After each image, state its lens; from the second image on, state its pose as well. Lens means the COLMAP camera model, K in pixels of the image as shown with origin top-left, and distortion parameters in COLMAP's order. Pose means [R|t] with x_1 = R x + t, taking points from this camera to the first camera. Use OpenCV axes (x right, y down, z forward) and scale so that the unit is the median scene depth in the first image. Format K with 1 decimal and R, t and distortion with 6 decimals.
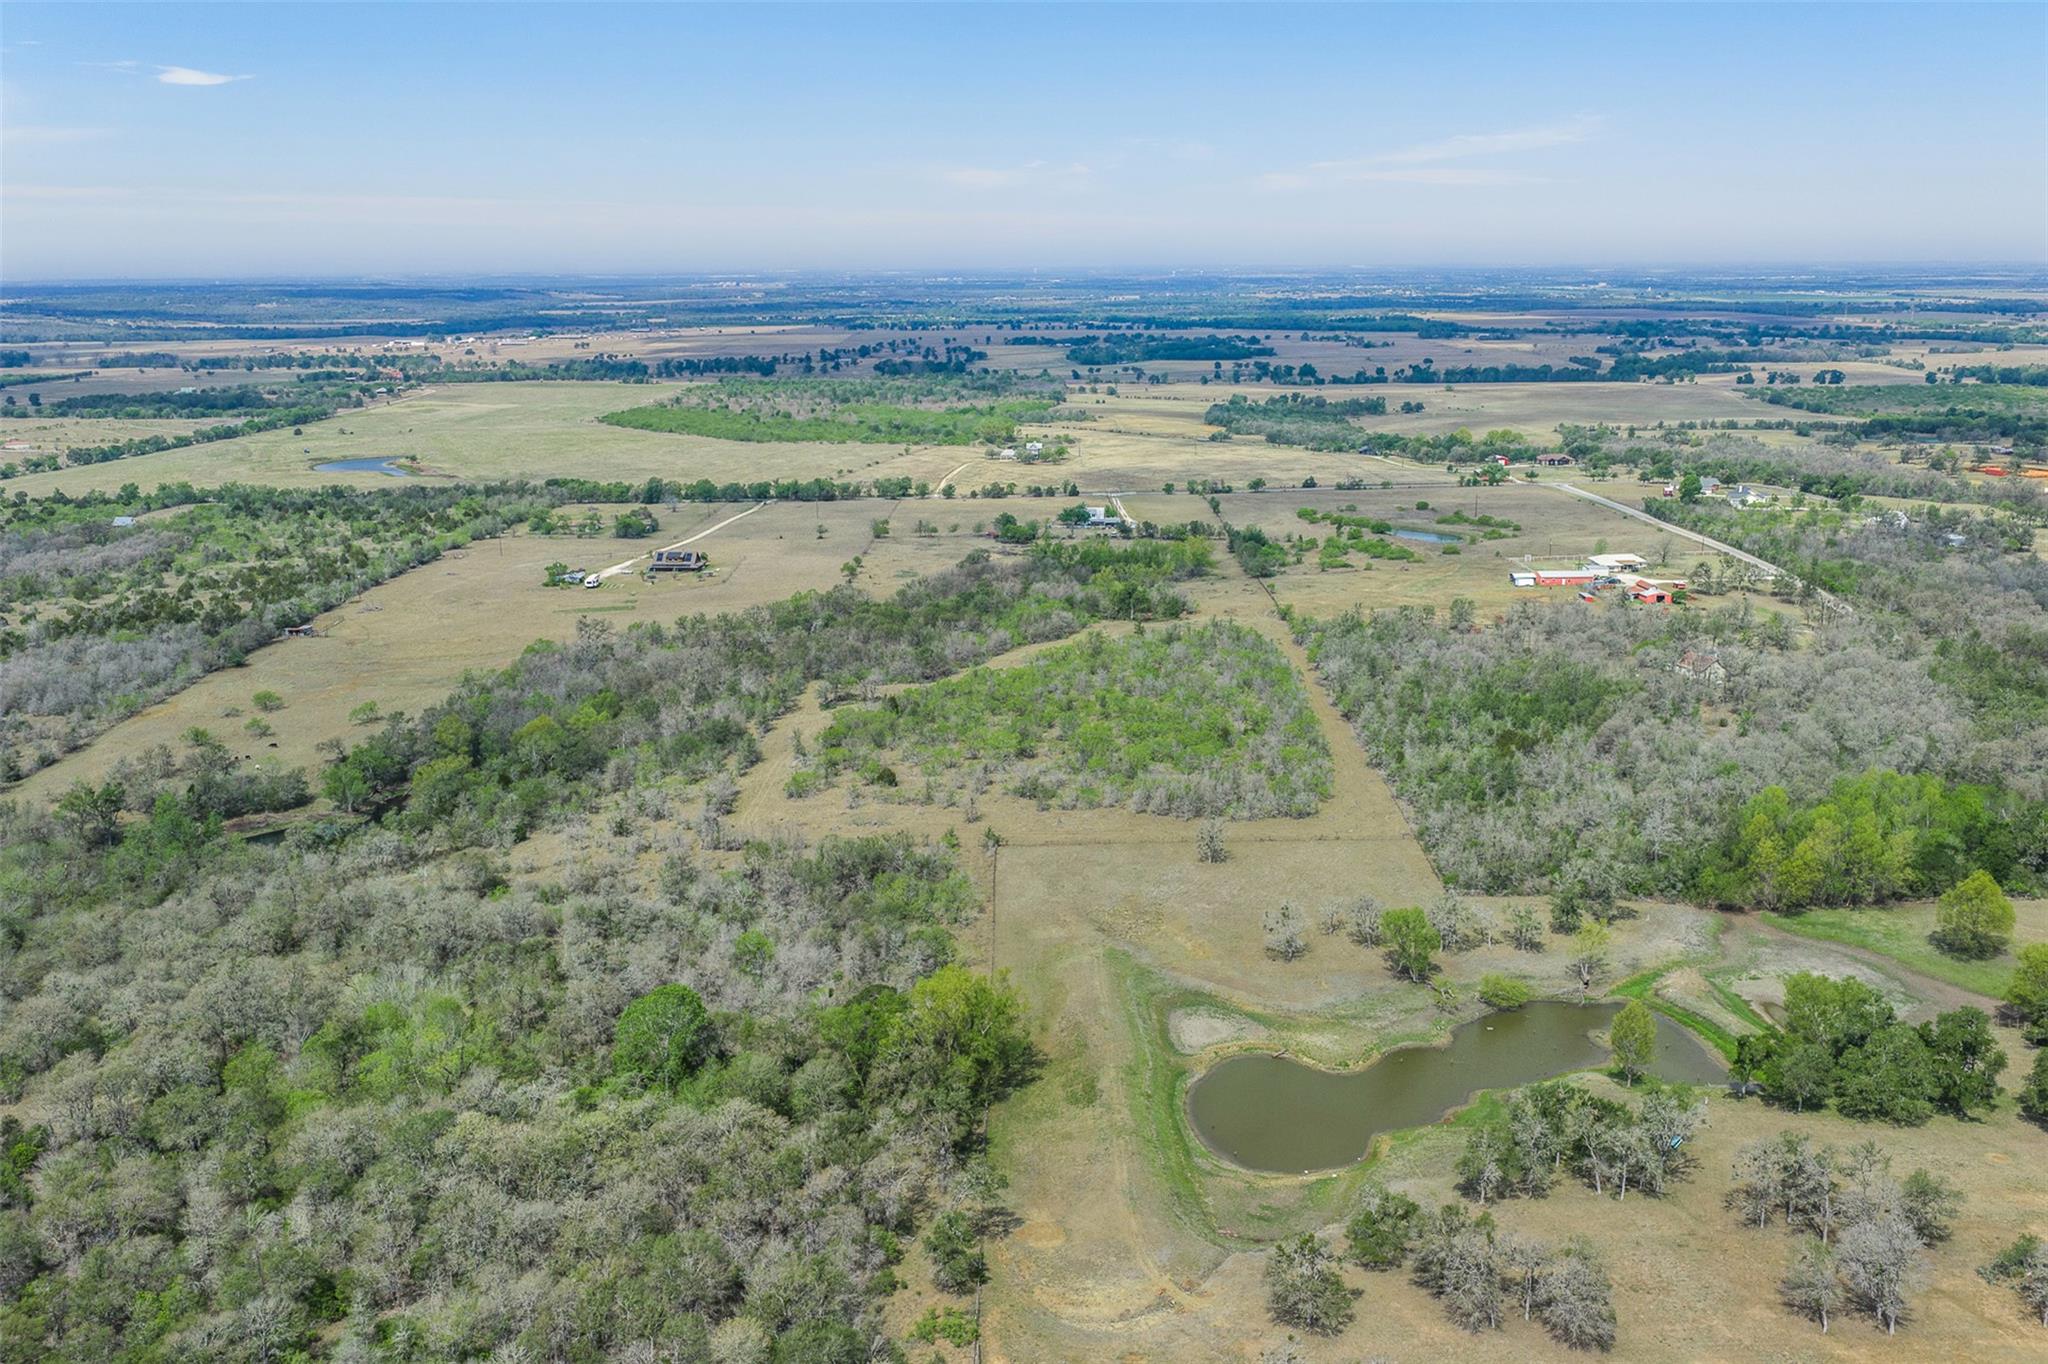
lens RADIAL K [[1718.2, 0, 1023.6], [0, 1718.2, 680.1], [0, 0, 1]] dist [0.034288, -0.047286]
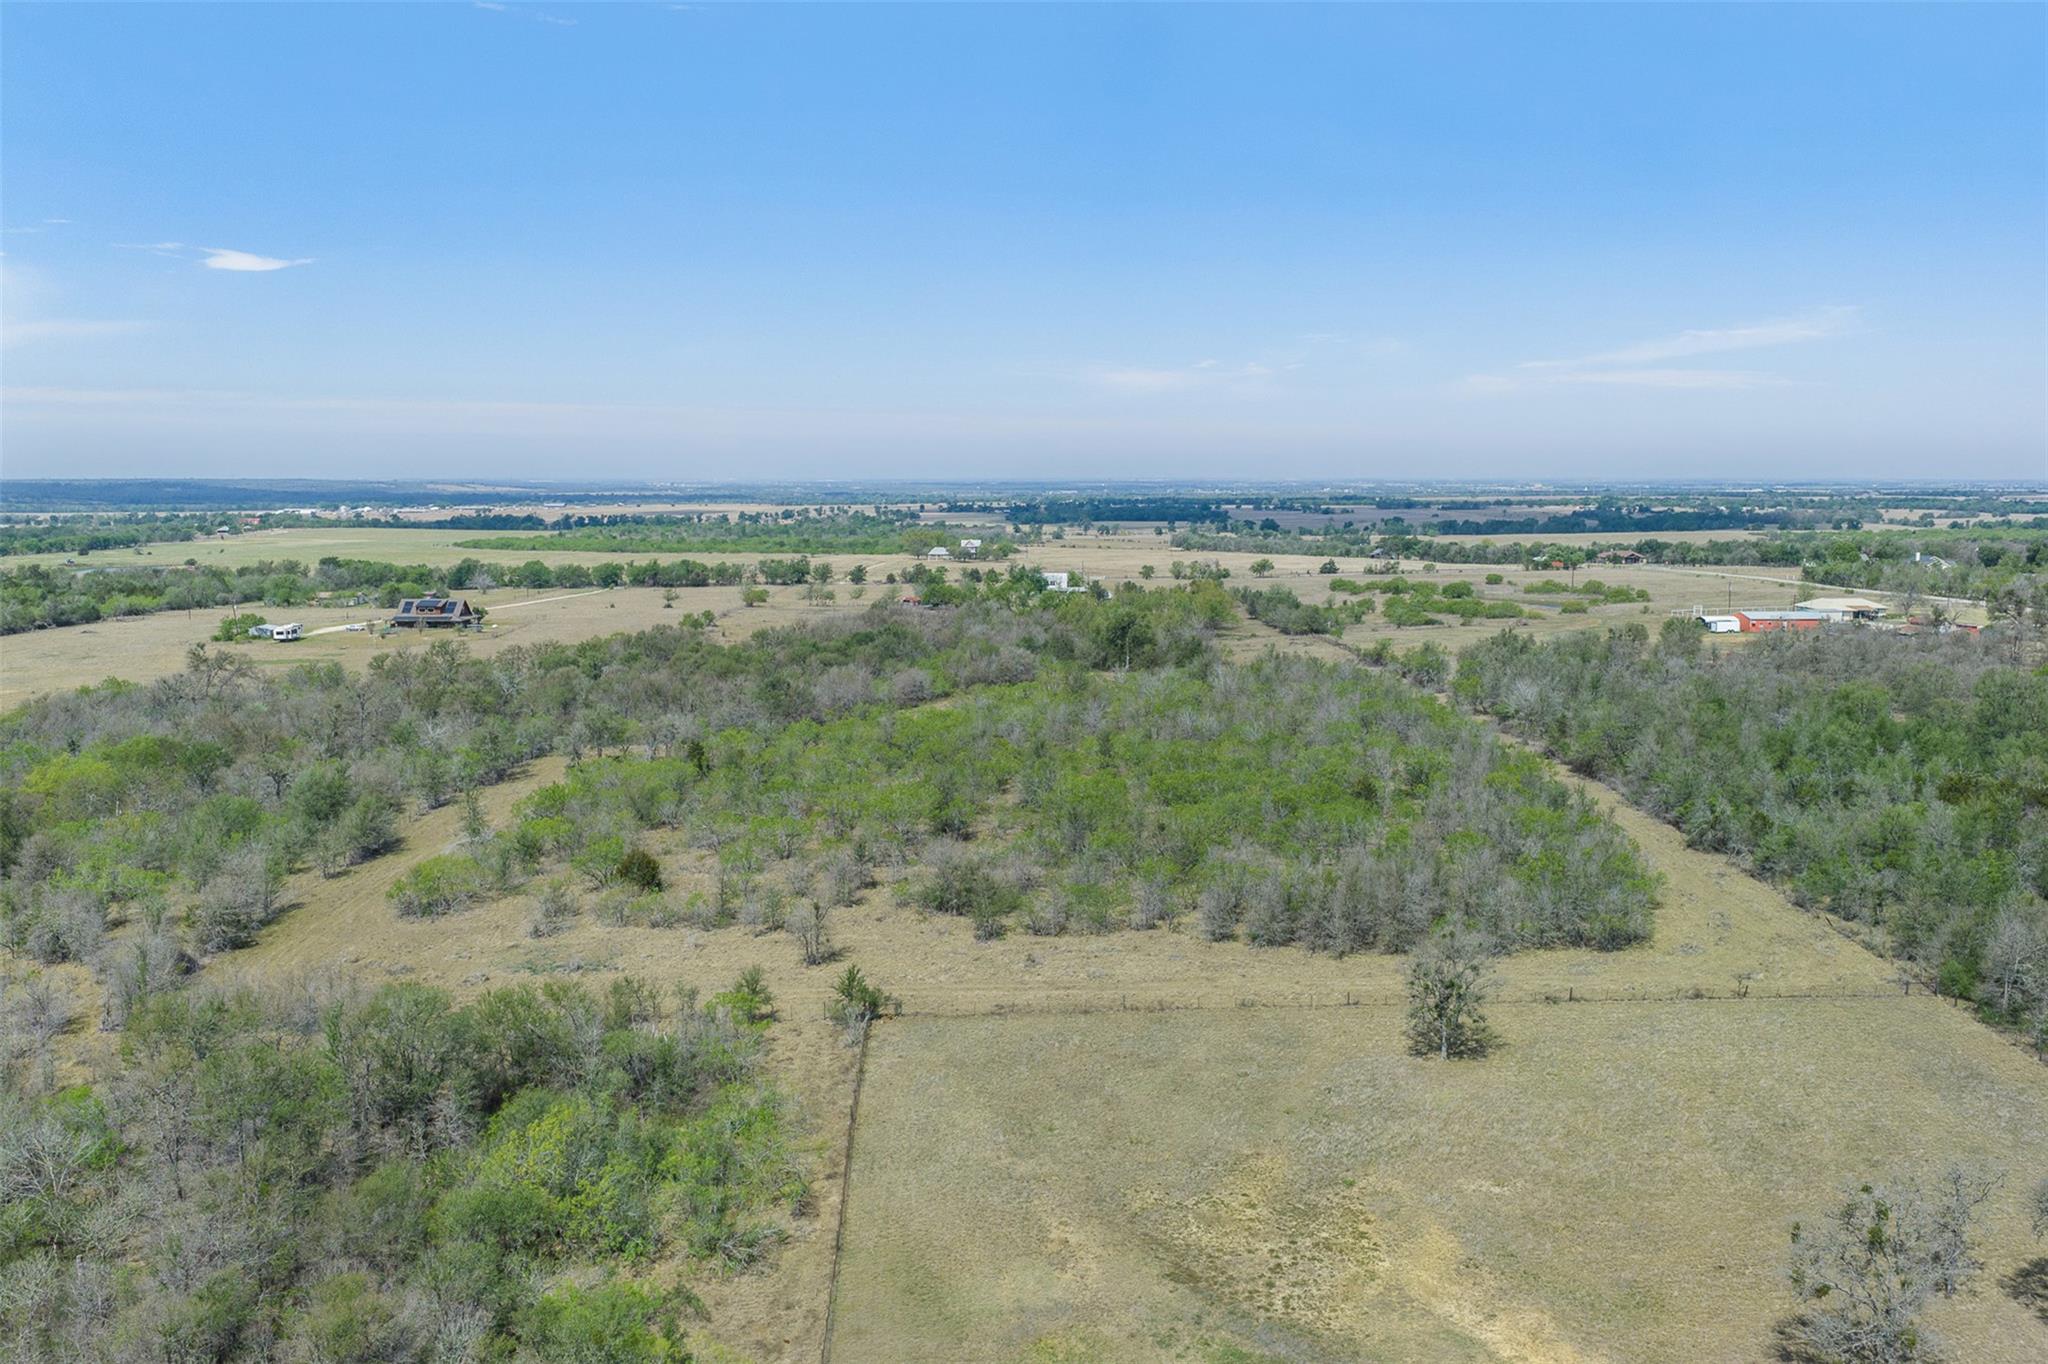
lens RADIAL K [[1718.2, 0, 1030.1], [0, 1718.2, 687.5], [0, 0, 1]] dist [0.034288, -0.047286]
pose [[0.999178, 0.002556, 0.040446, 0.003738], [0.002159, 0.993233, -0.116116, 0.057227], [-0.040469, 0.116108, 0.992412, 0.512002]]
